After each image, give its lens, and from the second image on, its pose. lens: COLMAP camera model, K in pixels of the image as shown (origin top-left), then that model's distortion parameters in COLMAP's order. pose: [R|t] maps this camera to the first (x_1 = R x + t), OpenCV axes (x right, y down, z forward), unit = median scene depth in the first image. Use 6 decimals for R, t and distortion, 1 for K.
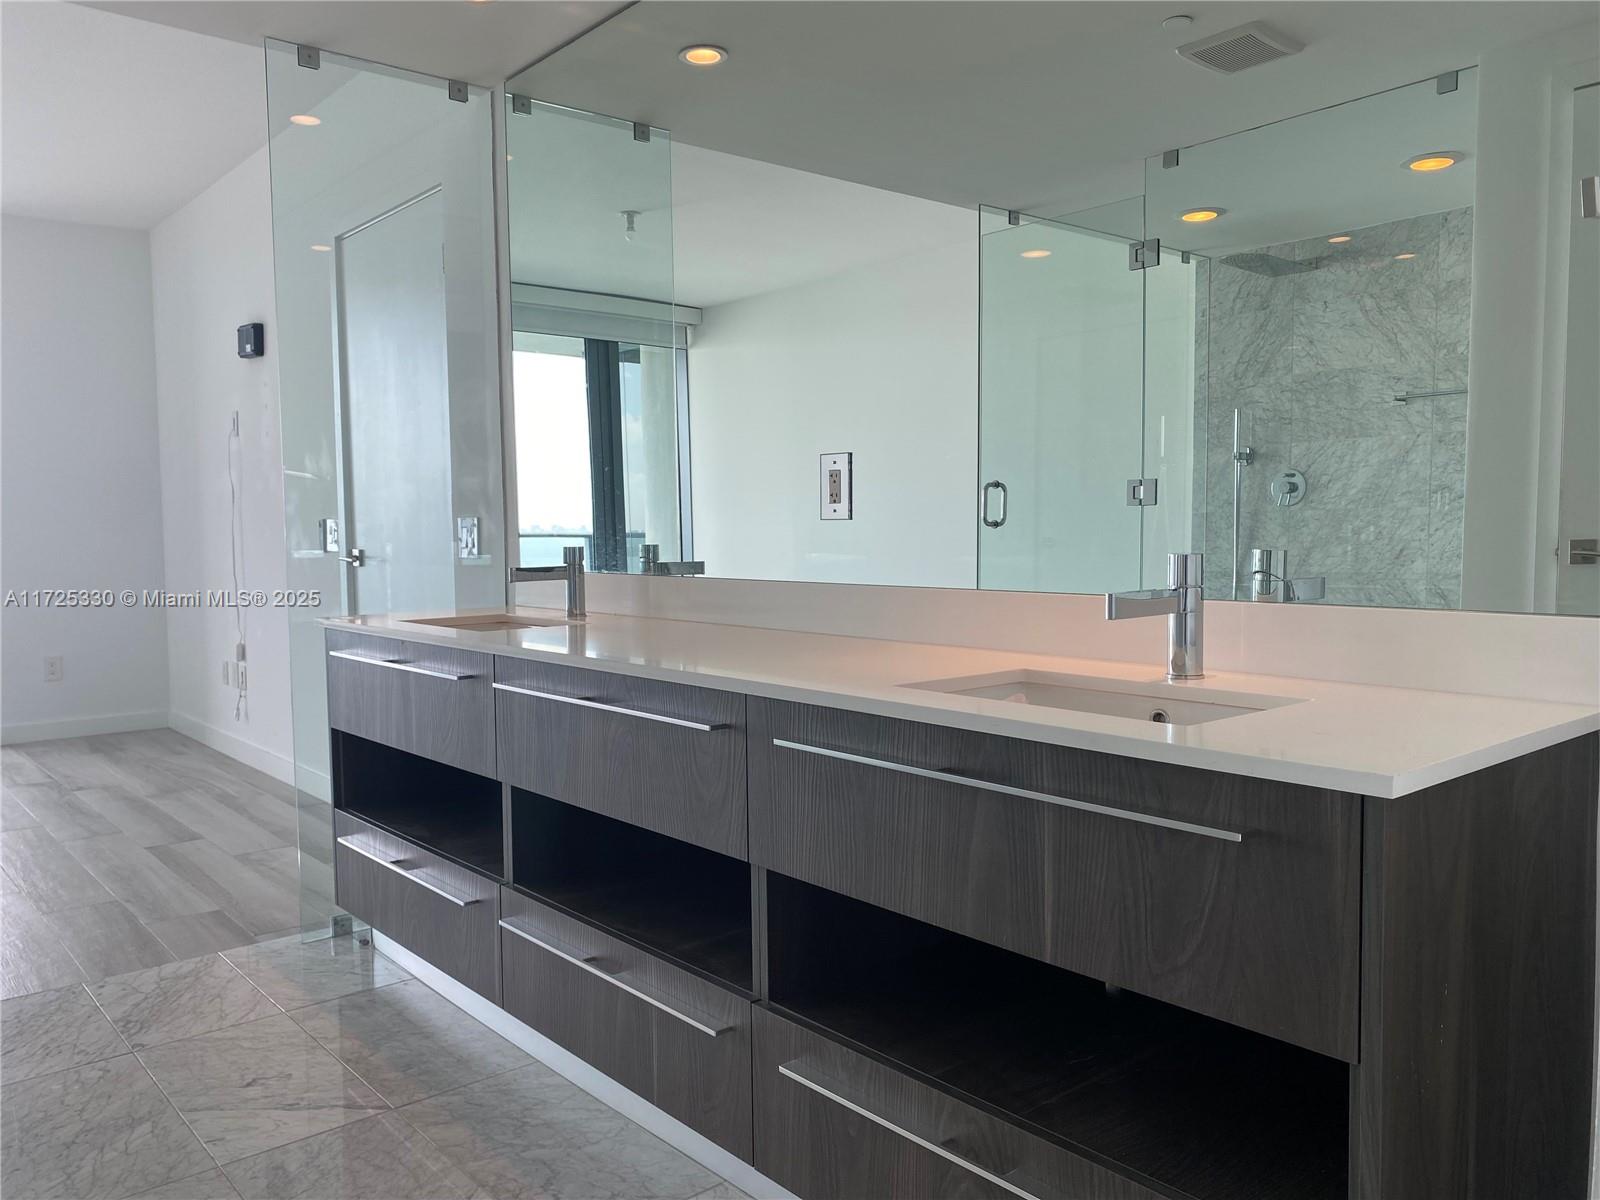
lens RADIAL K [[1225.8, 0, 789.9], [0, 1225.8, 592.5], [0, 0, 1]] dist [0.036076, -0.036335]
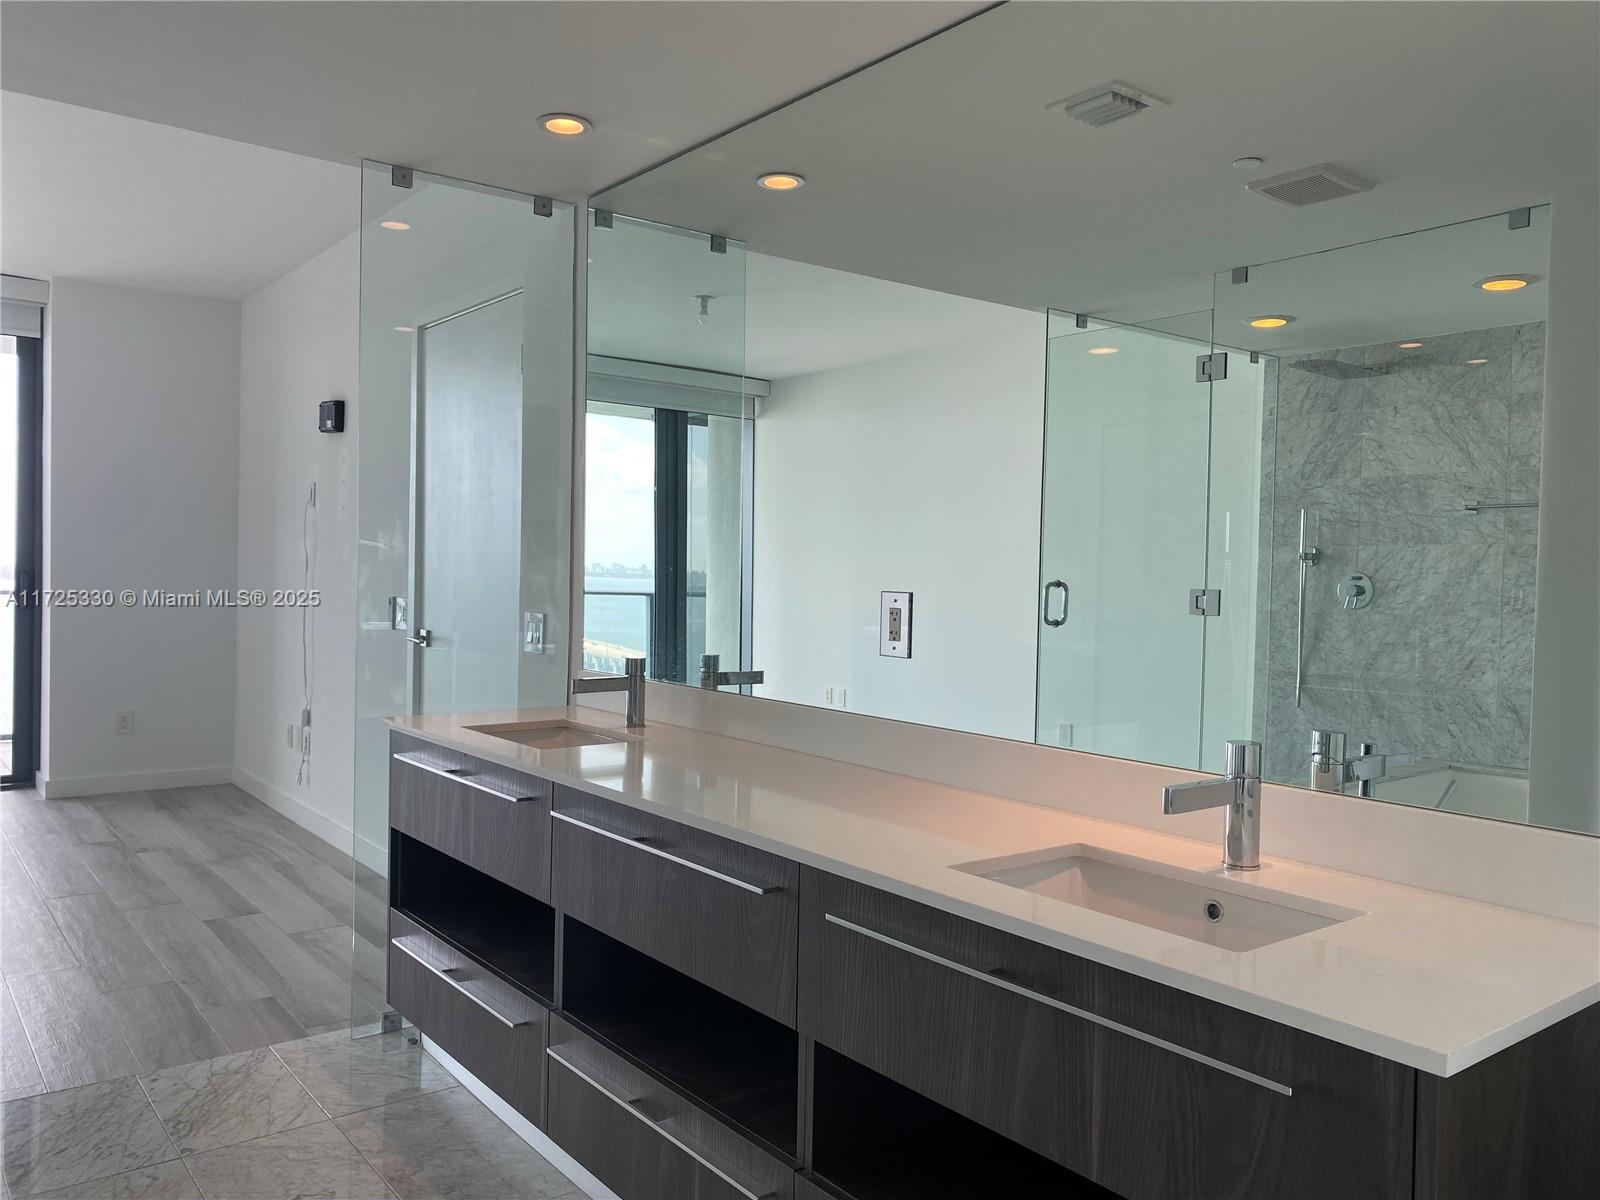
lens RADIAL K [[1225.8, 0, 804.6], [0, 1225.8, 586.7], [0, 0, 1]] dist [0.036076, -0.036335]
pose [[0.998767, 0.032491, -0.037525, -0.000503], [-0.034215, 0.998344, -0.046249, -0.048111], [0.035960, 0.047476, 0.998225, -0.008520]]
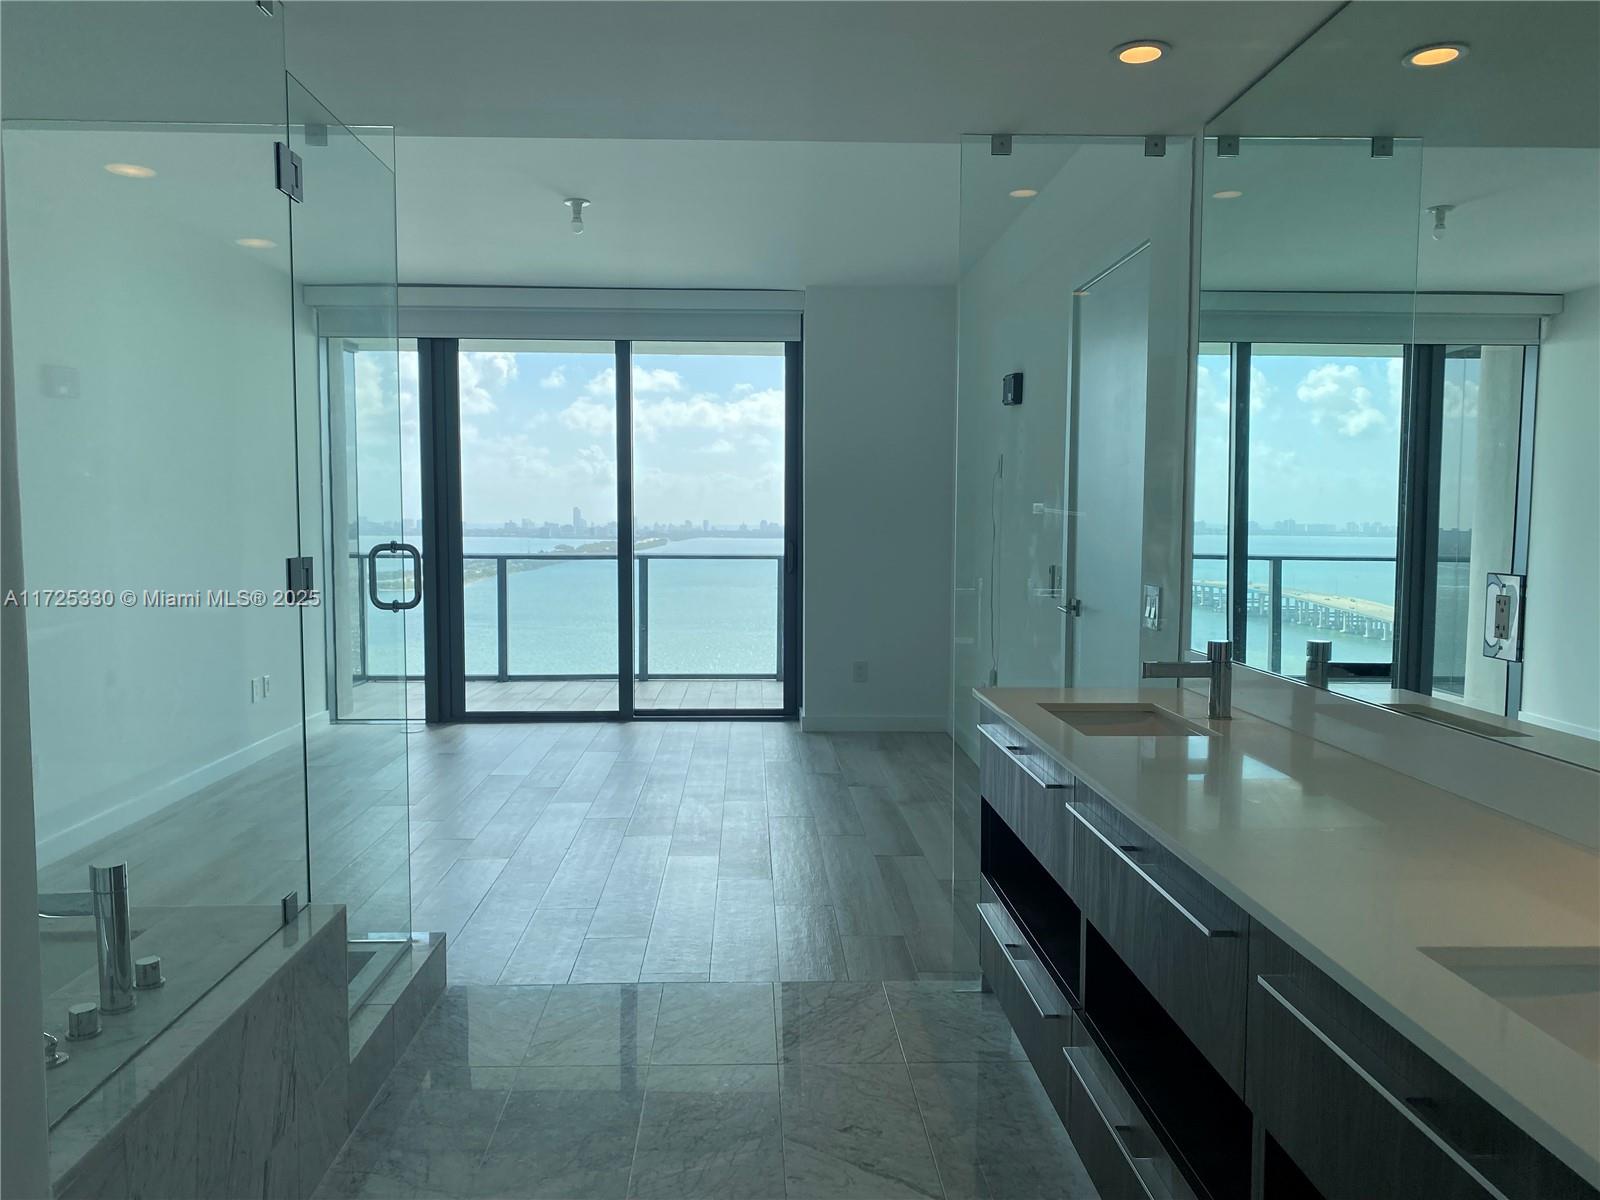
lens RADIAL K [[1225.8, 0, 780.8], [0, 1225.8, 611.6], [0, 0, 1]] dist [0.036076, -0.036335]
pose [[0.787448, 0.061697, -0.613286, 0.110380], [-0.051391, 0.998085, 0.034423, -0.065747], [0.614235, 0.004412, 0.789111, 0.072846]]
